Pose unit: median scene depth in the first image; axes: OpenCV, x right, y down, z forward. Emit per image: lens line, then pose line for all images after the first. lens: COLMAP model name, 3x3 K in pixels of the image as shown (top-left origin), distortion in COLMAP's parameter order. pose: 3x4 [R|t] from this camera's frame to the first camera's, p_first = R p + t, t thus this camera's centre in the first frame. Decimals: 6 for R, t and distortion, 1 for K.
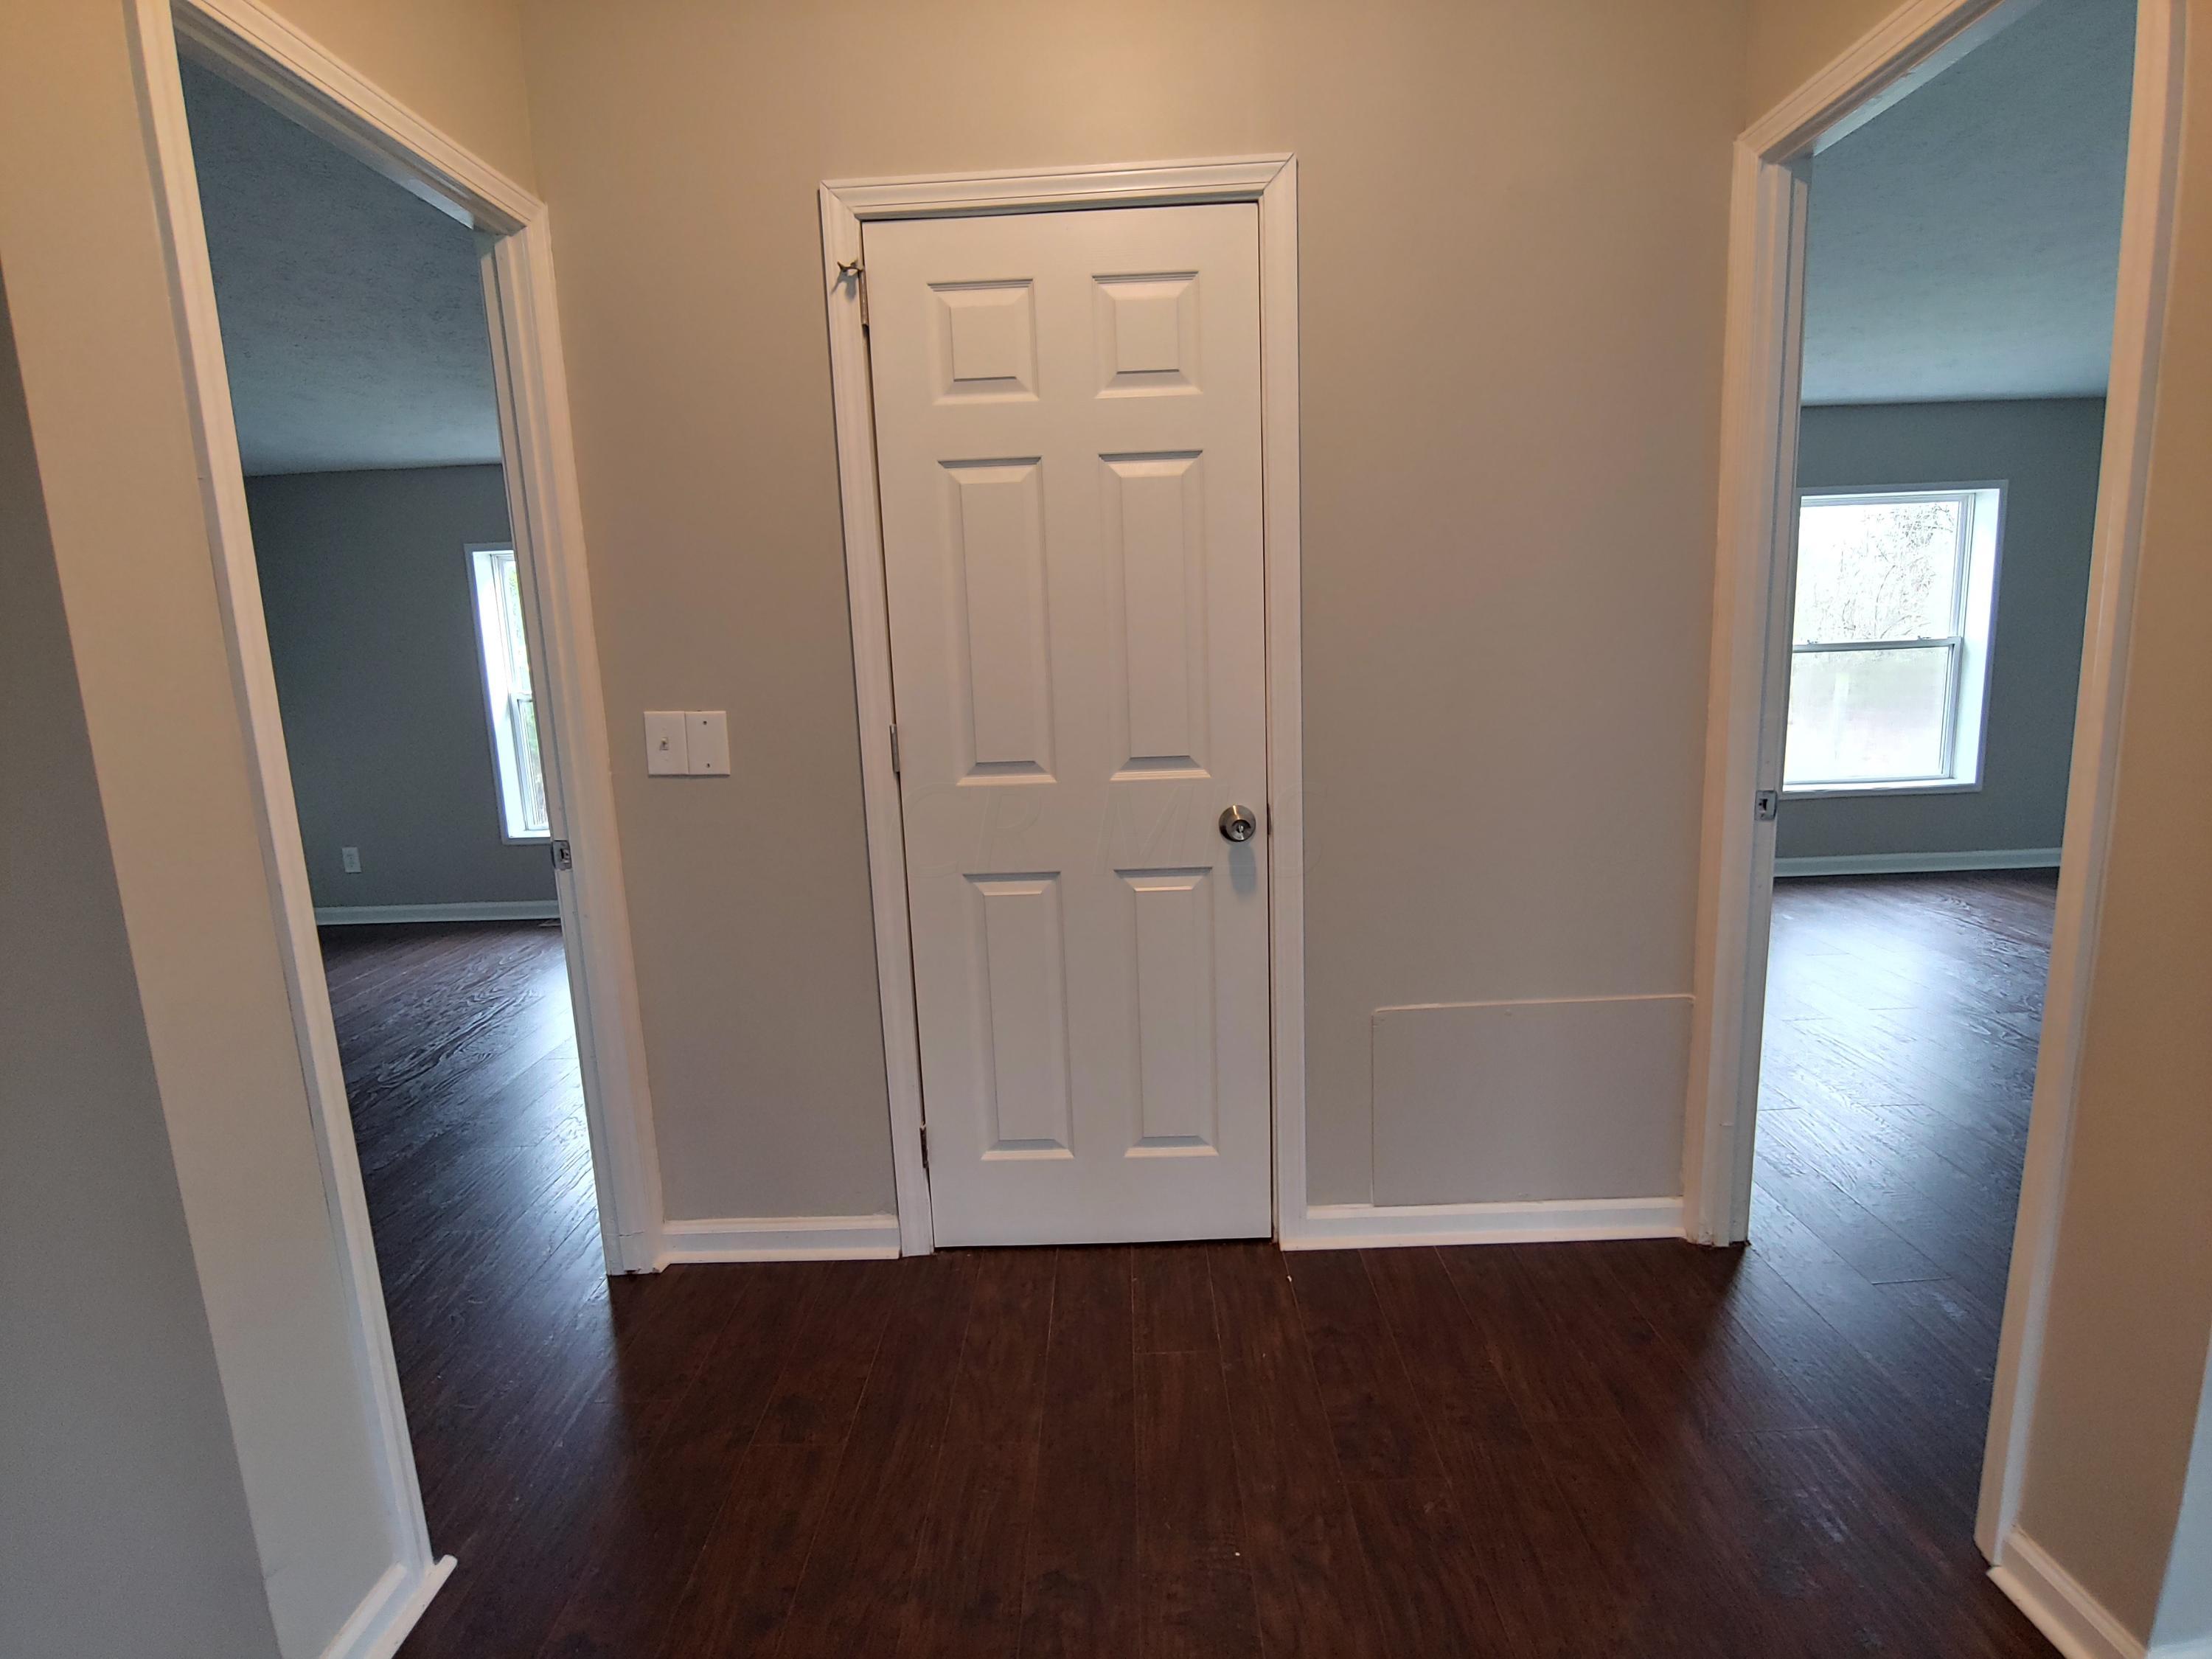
lens RADIAL K [[1062.3, 0, 1090.1], [0, 1062.3, 825.0], [0, 0, 1]] dist [-0.013739, -0.003222]
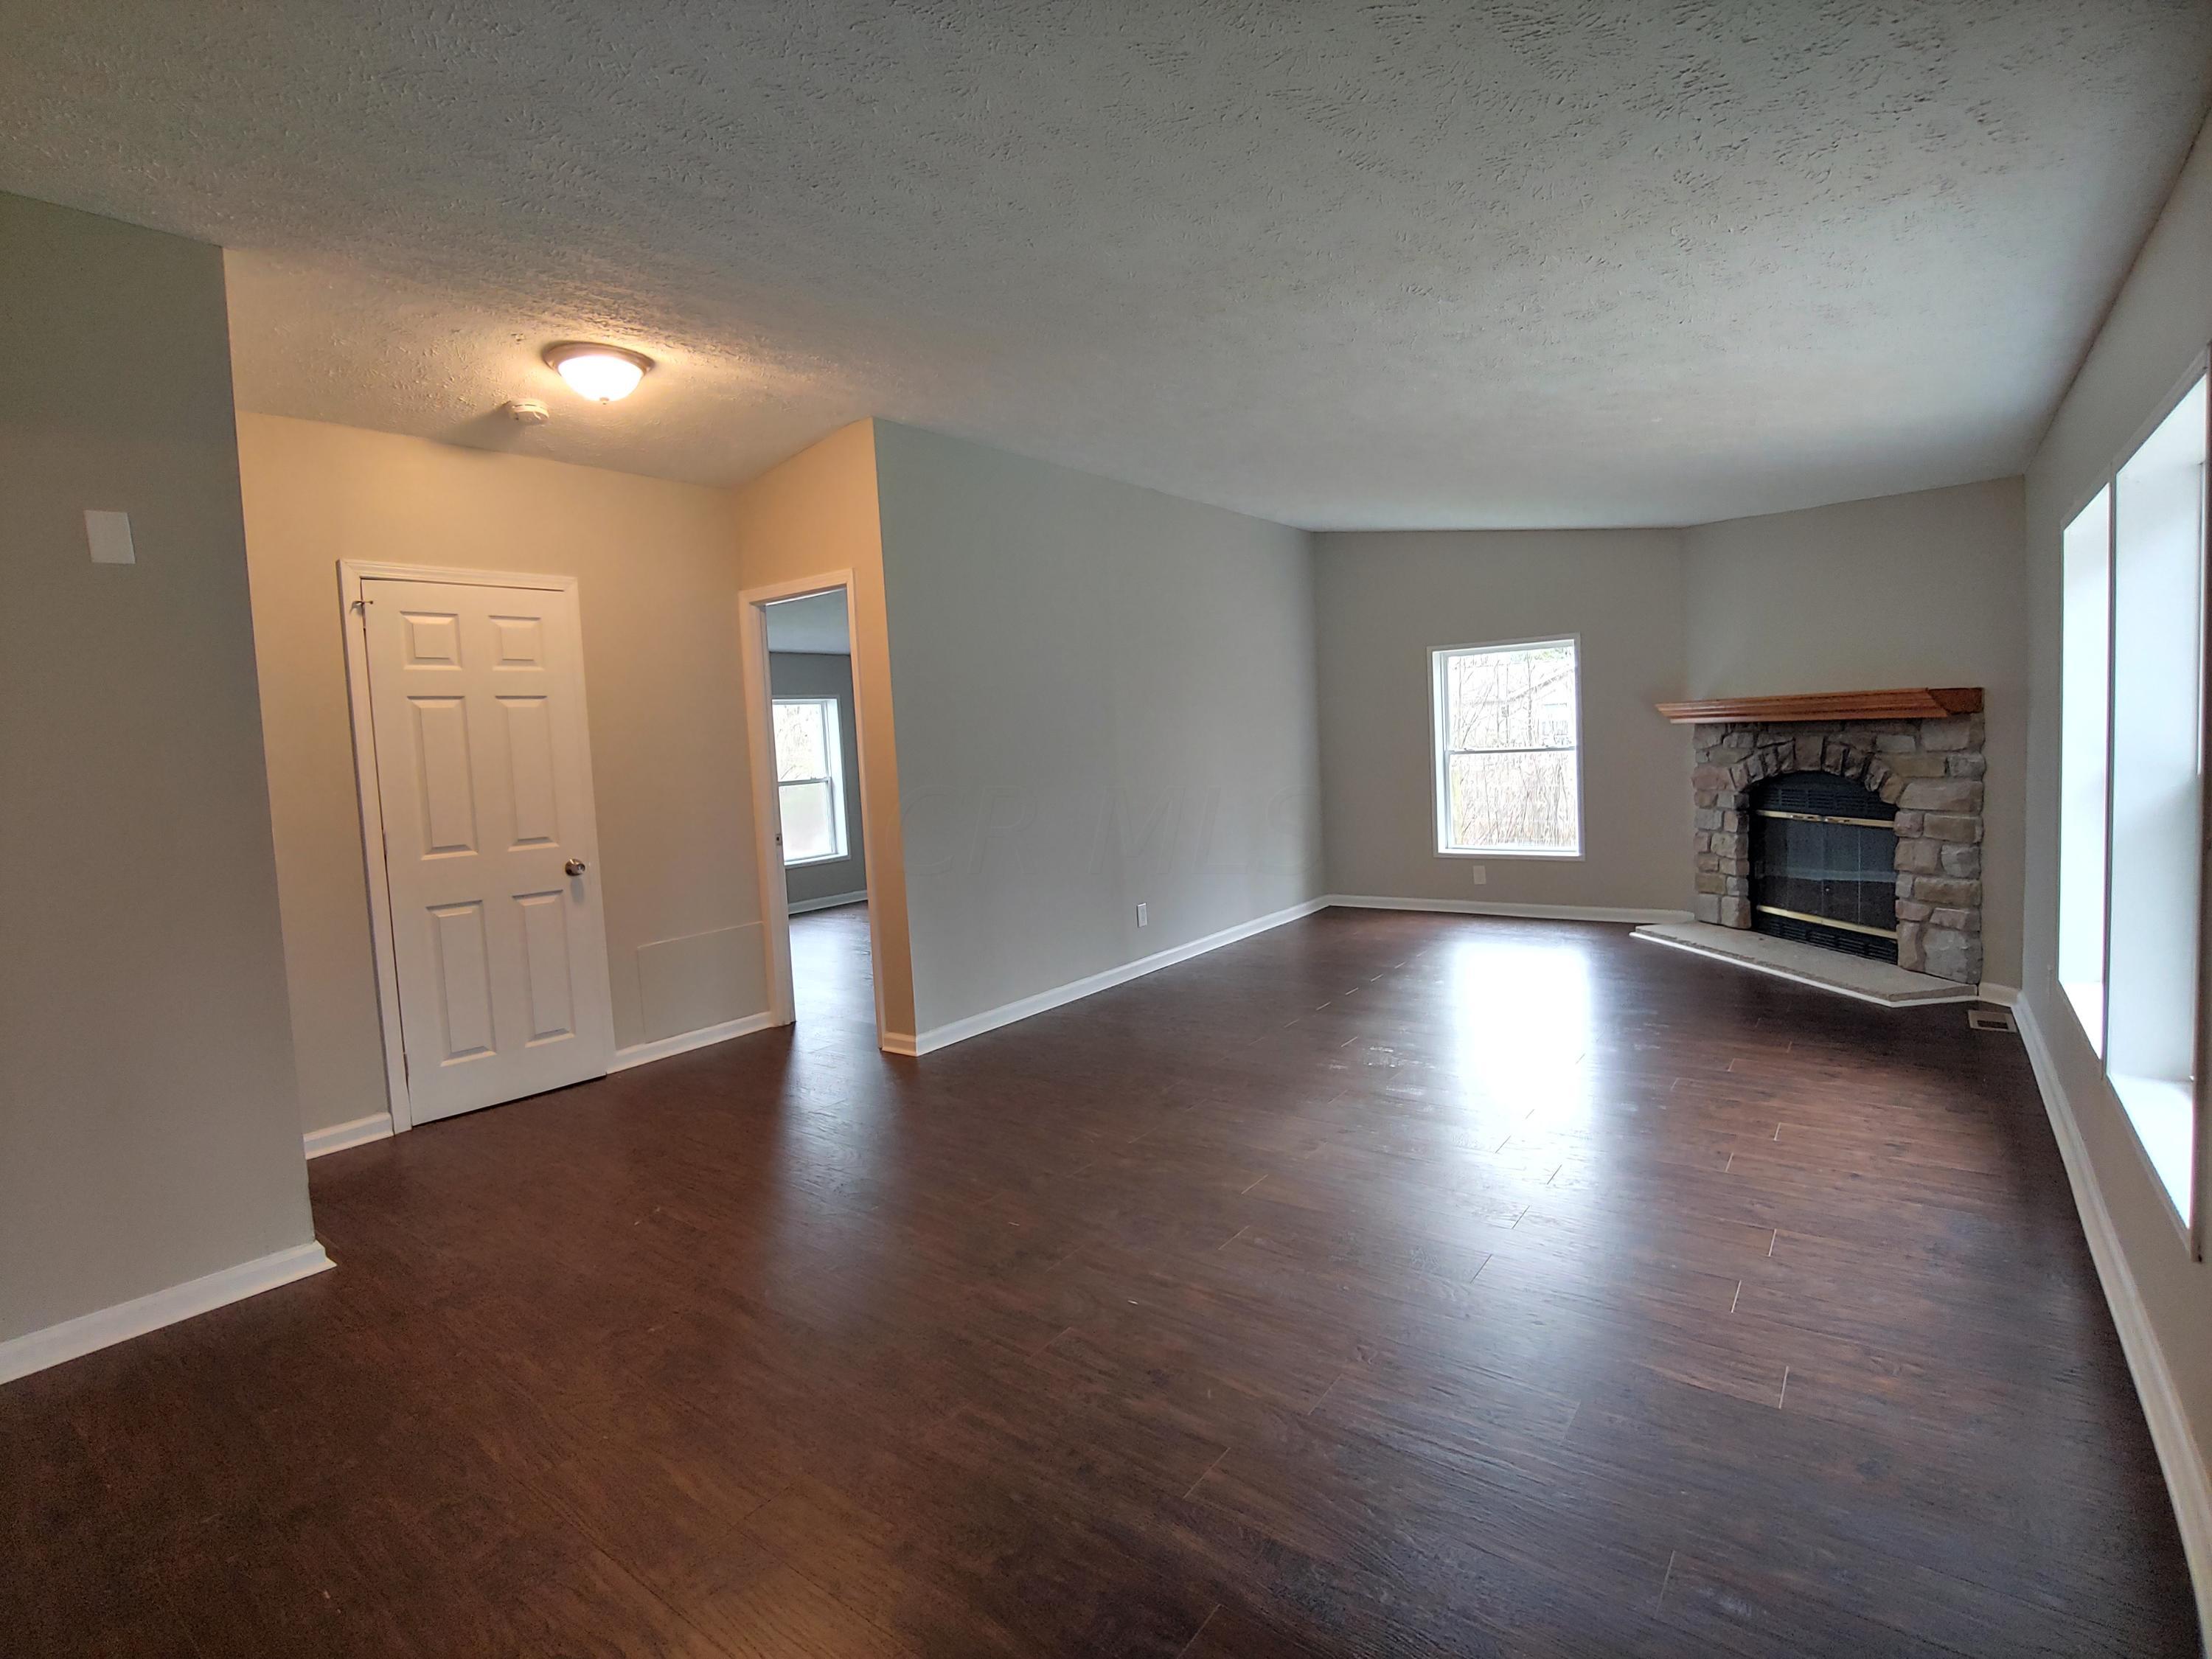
lens RADIAL K [[1062.3, 0, 1109.1], [0, 1062.3, 816.7], [0, 0, 1]] dist [-0.013739, -0.003222]
pose [[0.586009, -0.040344, 0.809299, -0.867727], [0.155431, 0.985810, -0.063403, 0.183897], [-0.795257, 0.162945, 0.583965, -1.025910]]
